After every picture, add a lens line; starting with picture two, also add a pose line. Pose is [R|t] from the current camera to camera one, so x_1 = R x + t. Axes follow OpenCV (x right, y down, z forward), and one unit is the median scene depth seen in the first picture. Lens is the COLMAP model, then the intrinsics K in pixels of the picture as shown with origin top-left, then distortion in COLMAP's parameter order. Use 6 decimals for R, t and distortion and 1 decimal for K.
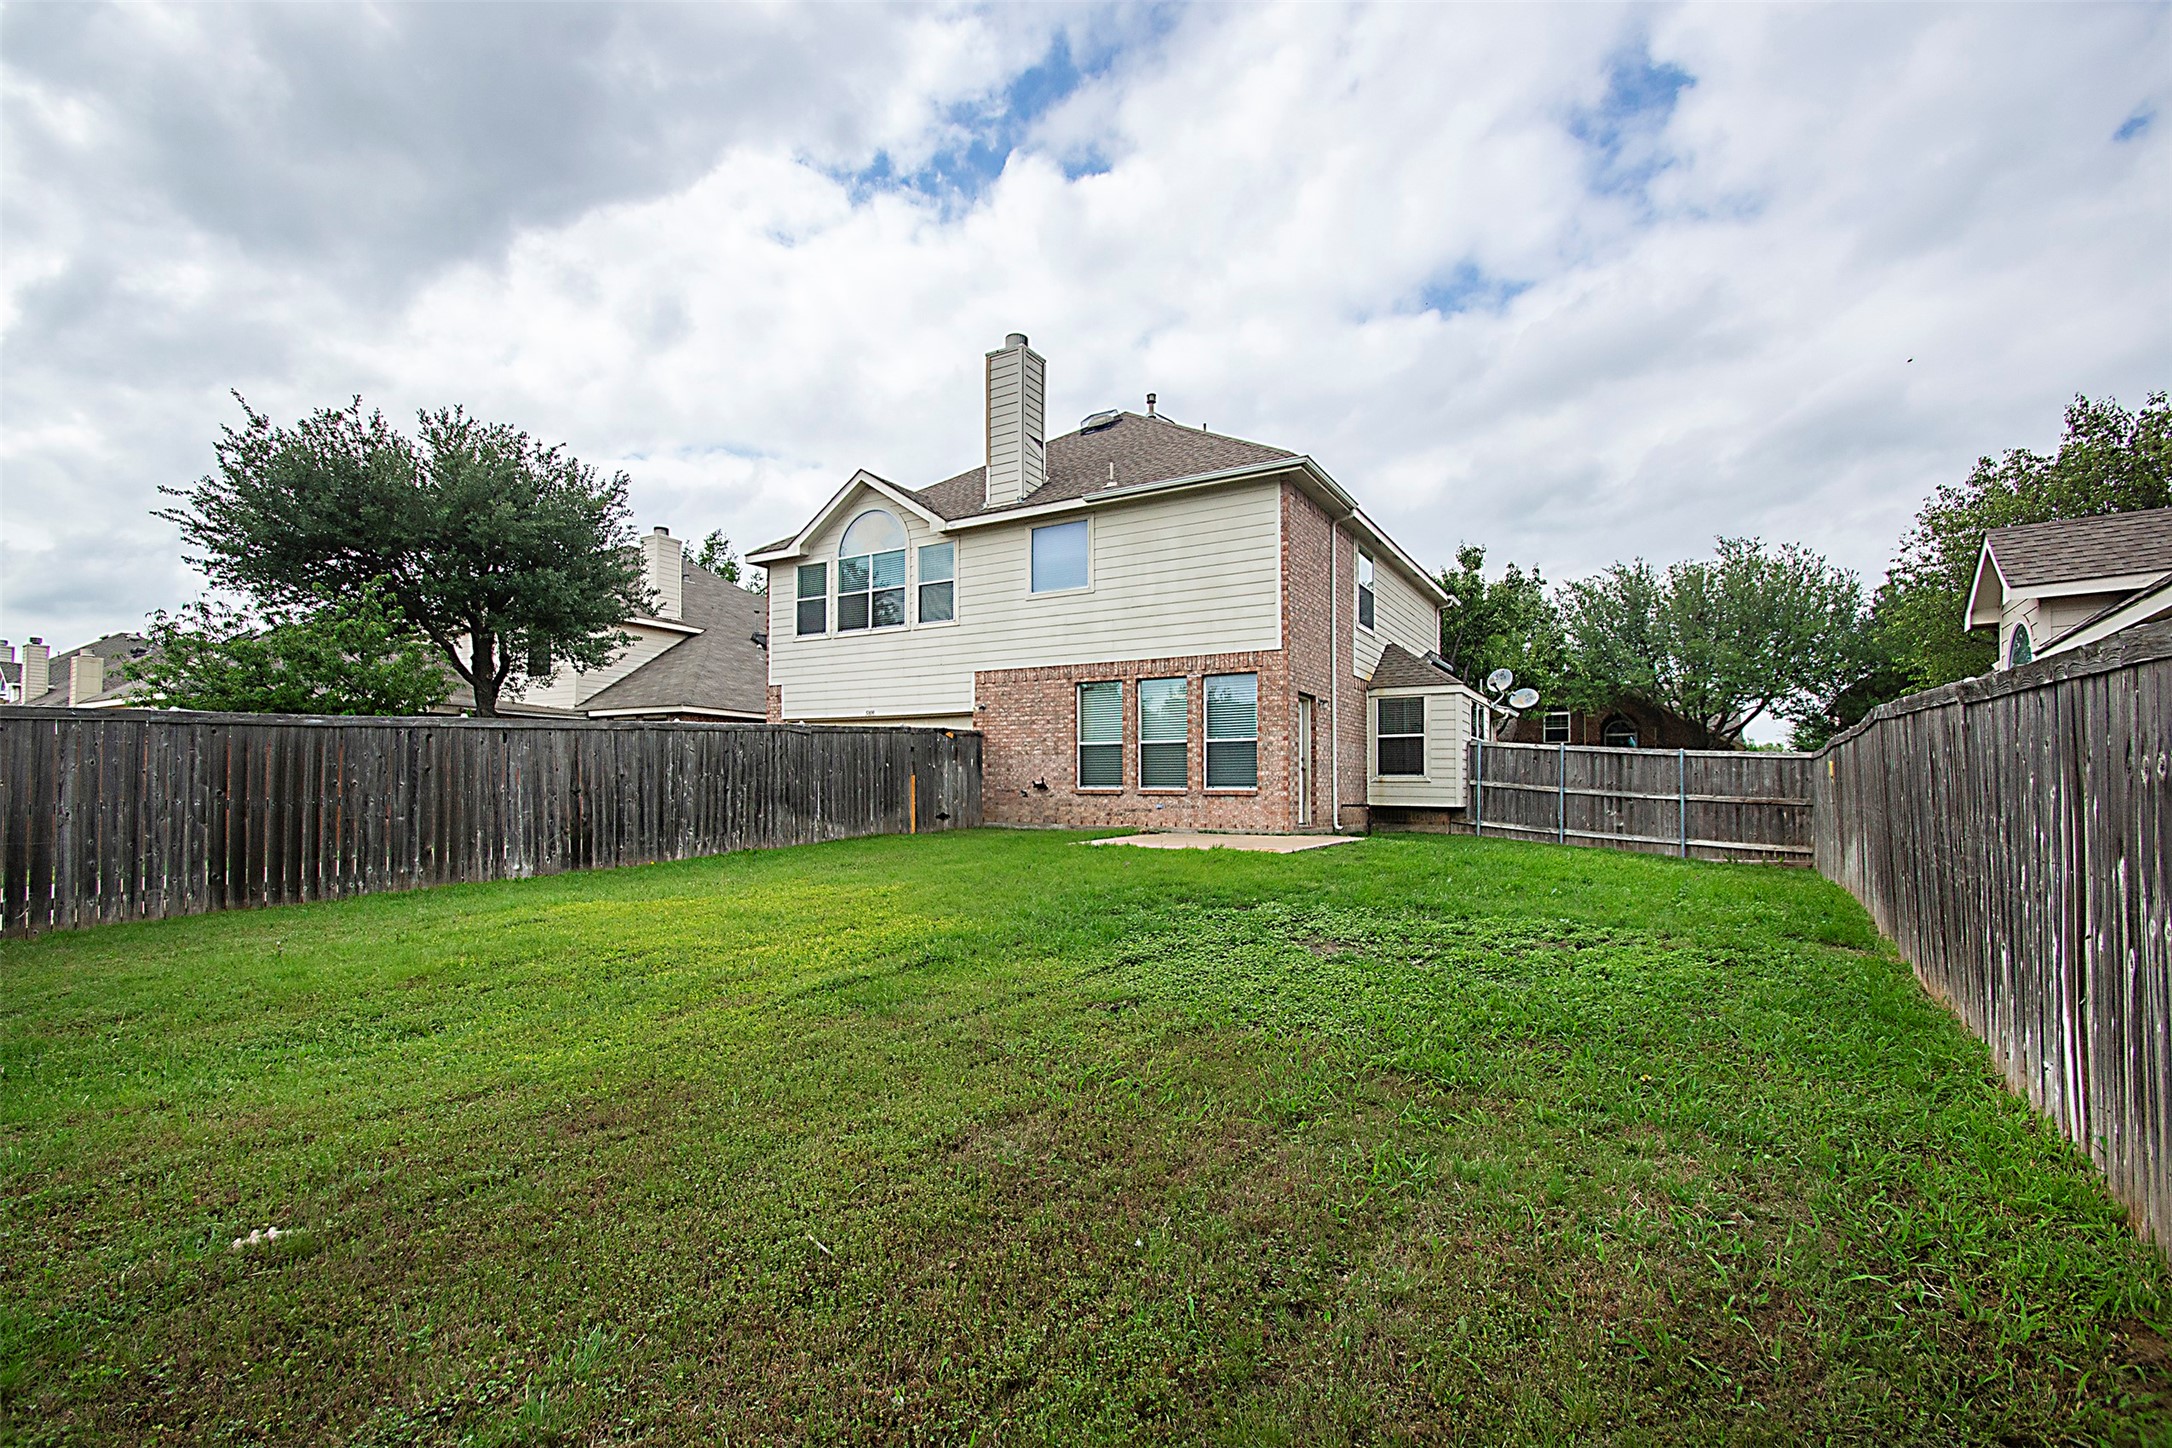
lens RADIAL K [[962.2, 0, 1093.1], [0, 962.2, 727.1], [0, 0, 1]] dist [0.002478, 0.000348]
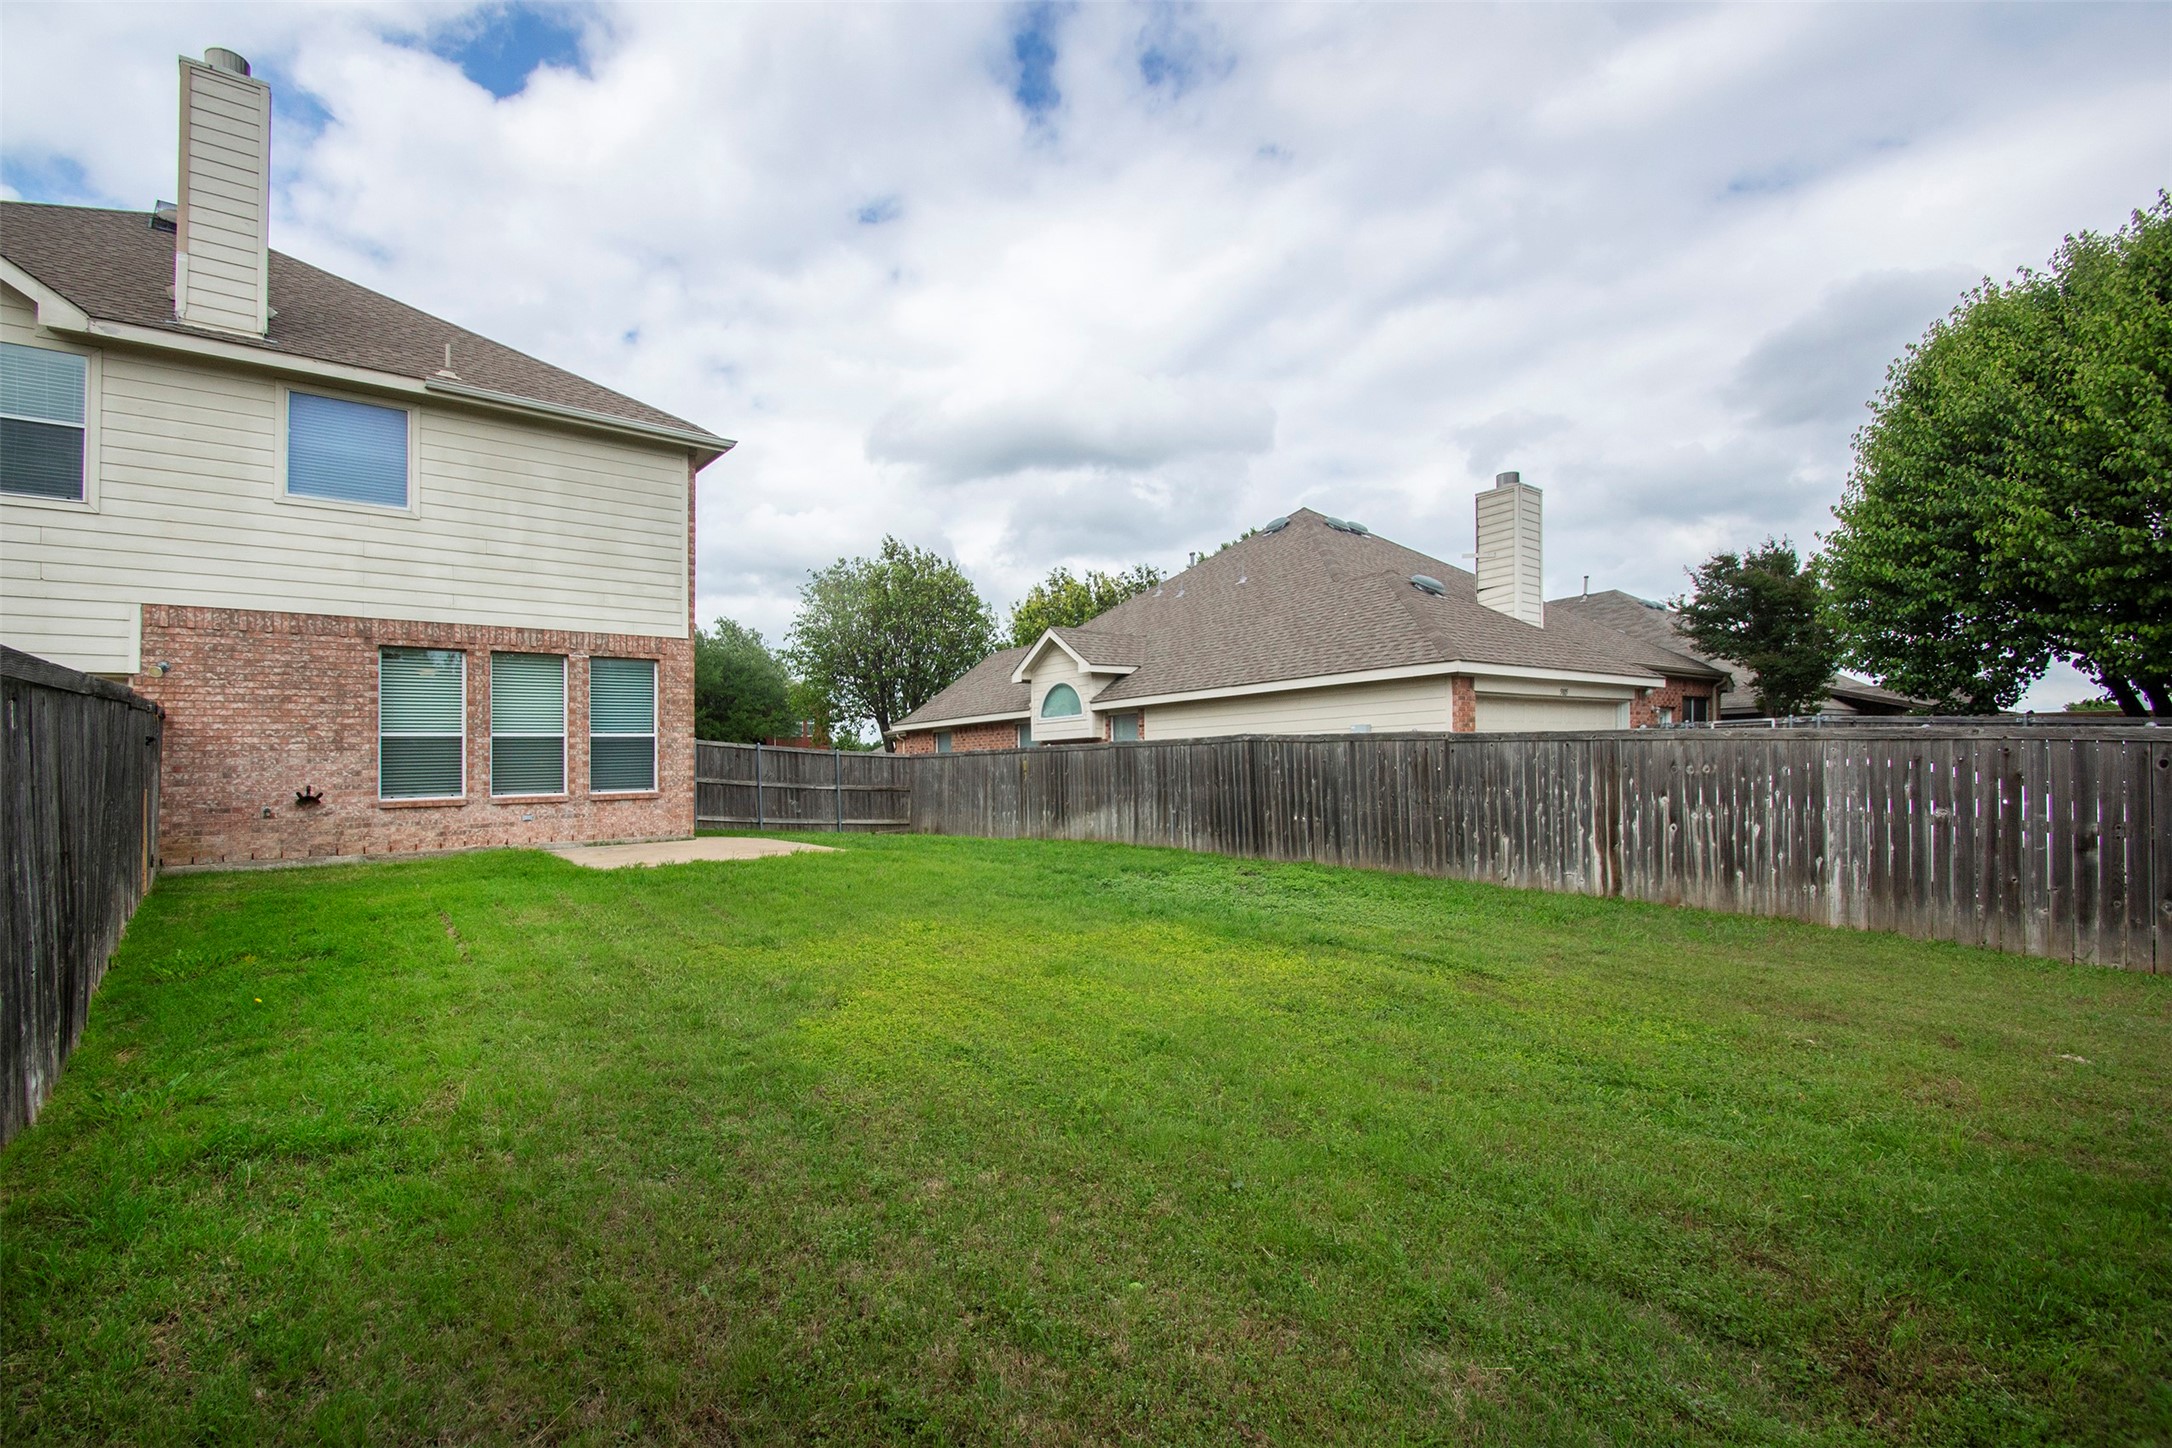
lens RADIAL K [[962.2, 0, 1097.8], [0, 962.2, 737.8], [0, 0, 1]] dist [0.002478, 0.000348]
pose [[0.326515, 0.016966, 0.945040, -0.490568], [-0.033124, 0.999430, -0.006498, 0.006807], [-0.944611, -0.029181, 0.326891, 0.293813]]
